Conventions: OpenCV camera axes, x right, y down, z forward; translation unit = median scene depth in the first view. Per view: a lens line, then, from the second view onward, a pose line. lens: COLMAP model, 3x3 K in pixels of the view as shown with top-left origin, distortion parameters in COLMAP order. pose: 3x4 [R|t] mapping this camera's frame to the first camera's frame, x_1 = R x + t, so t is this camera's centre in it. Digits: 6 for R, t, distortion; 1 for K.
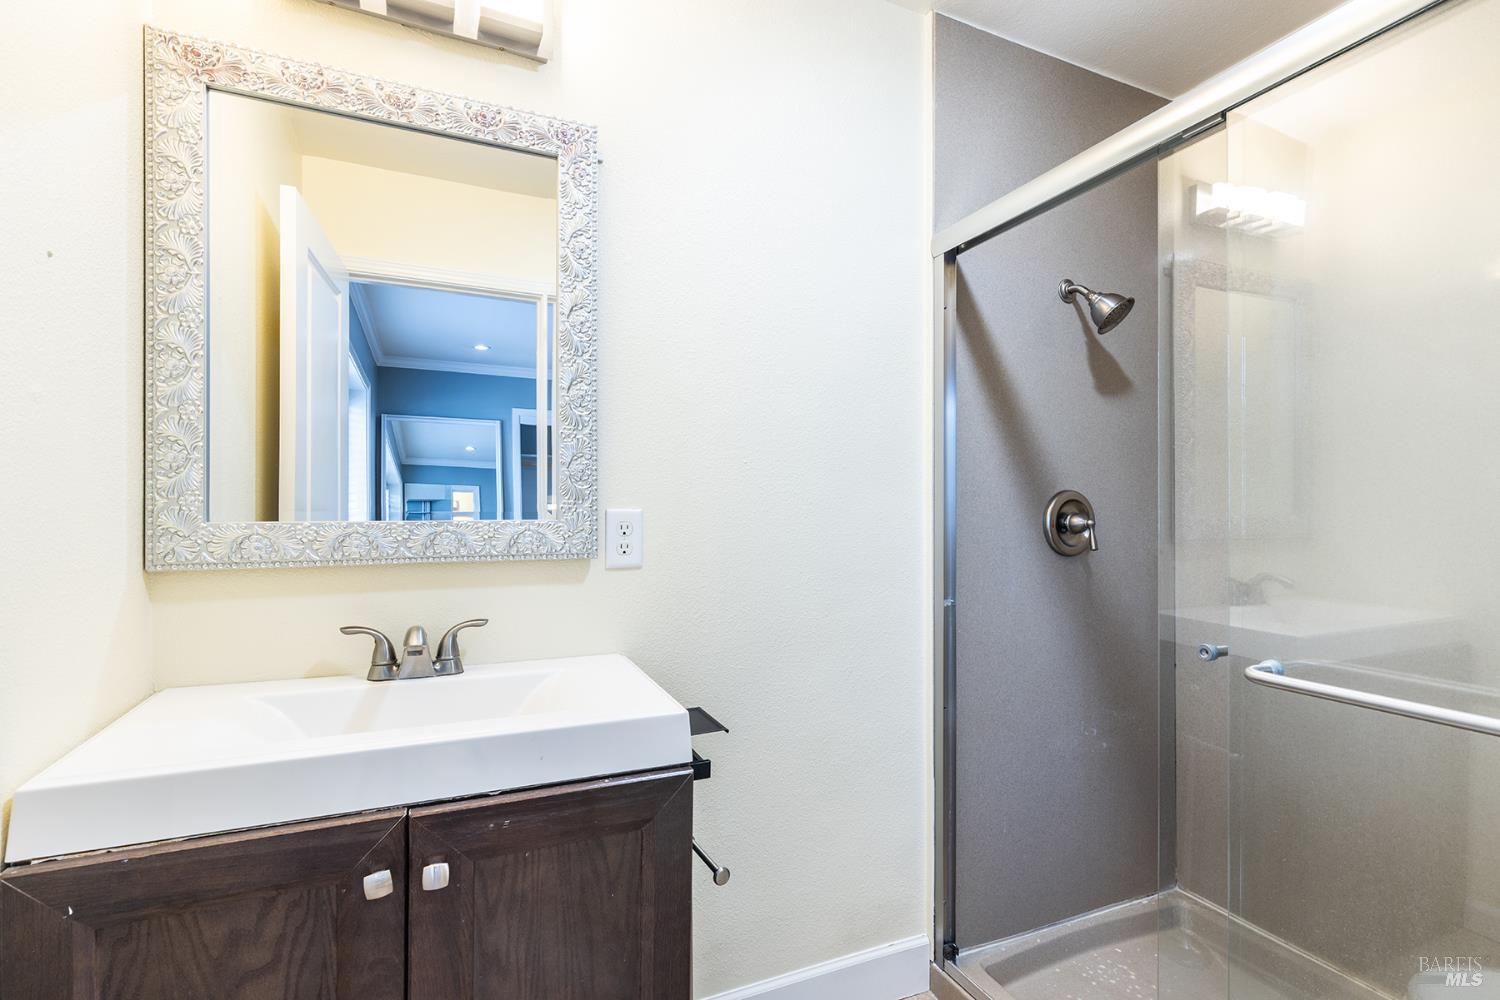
lens RADIAL K [[705.5, 0, 756.5], [0, 705.5, 505.2], [0, 0, 1]] dist [-0.002115, -0.000681]
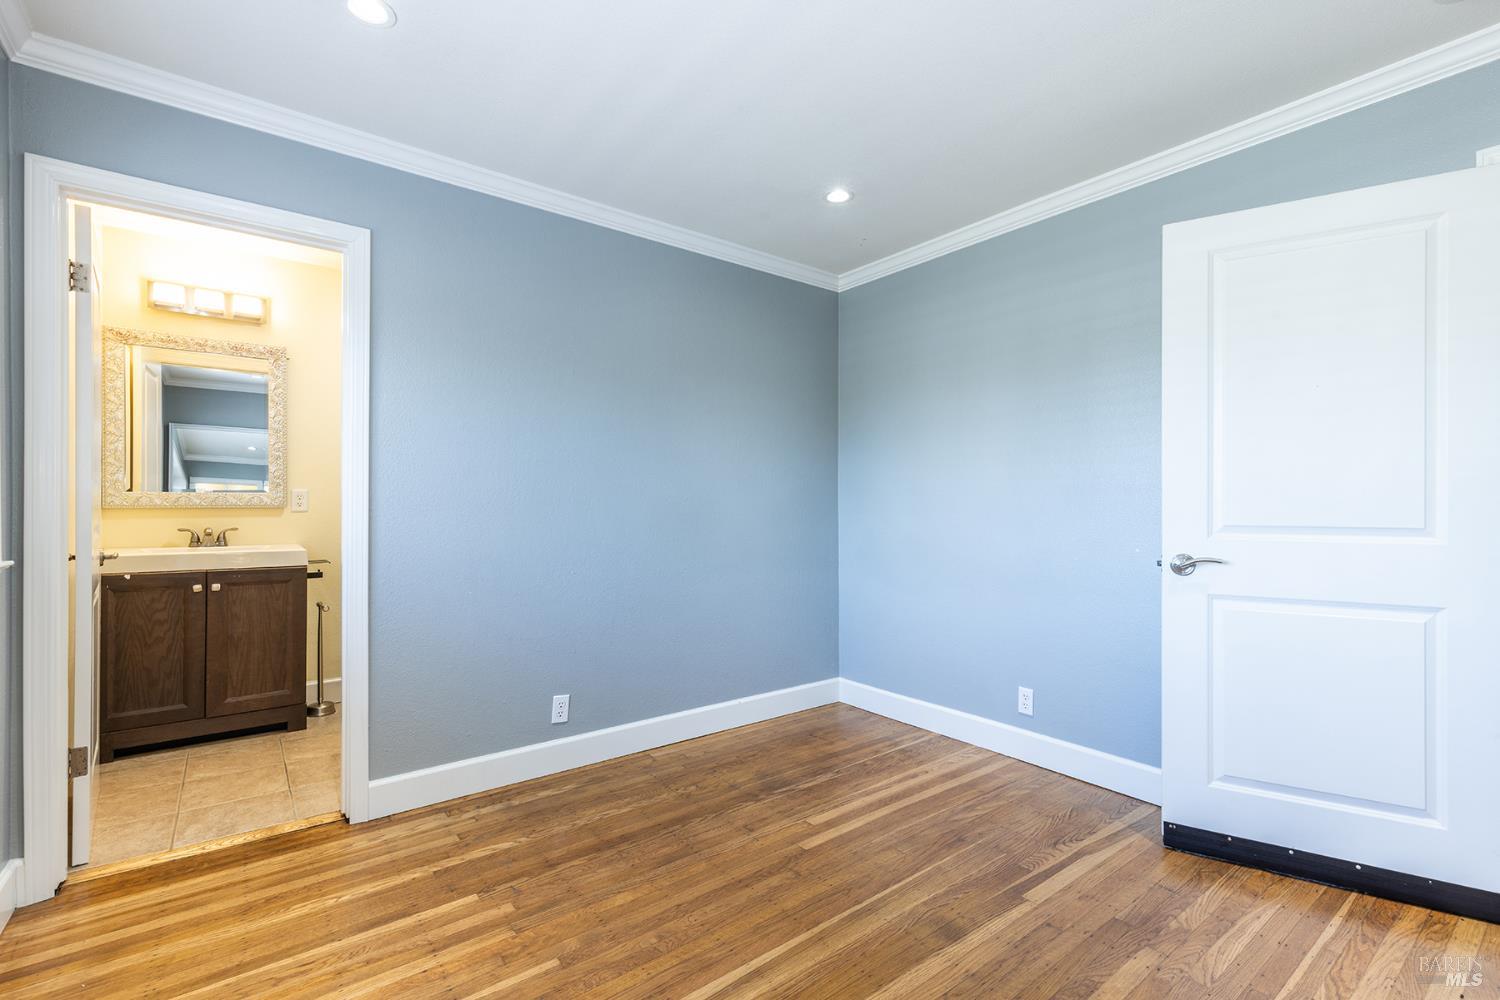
lens RADIAL K [[674.3, 0, 753.0], [0, 674.3, 505.5], [0, 0, 1]] dist [0.008761, 0.000435]
pose [[0.971507, 0.001698, 0.237005, 1.046626], [-0.002950, 0.999984, 0.004928, 0.057367], [-0.236992, -0.005487, 0.971496, -2.272165]]
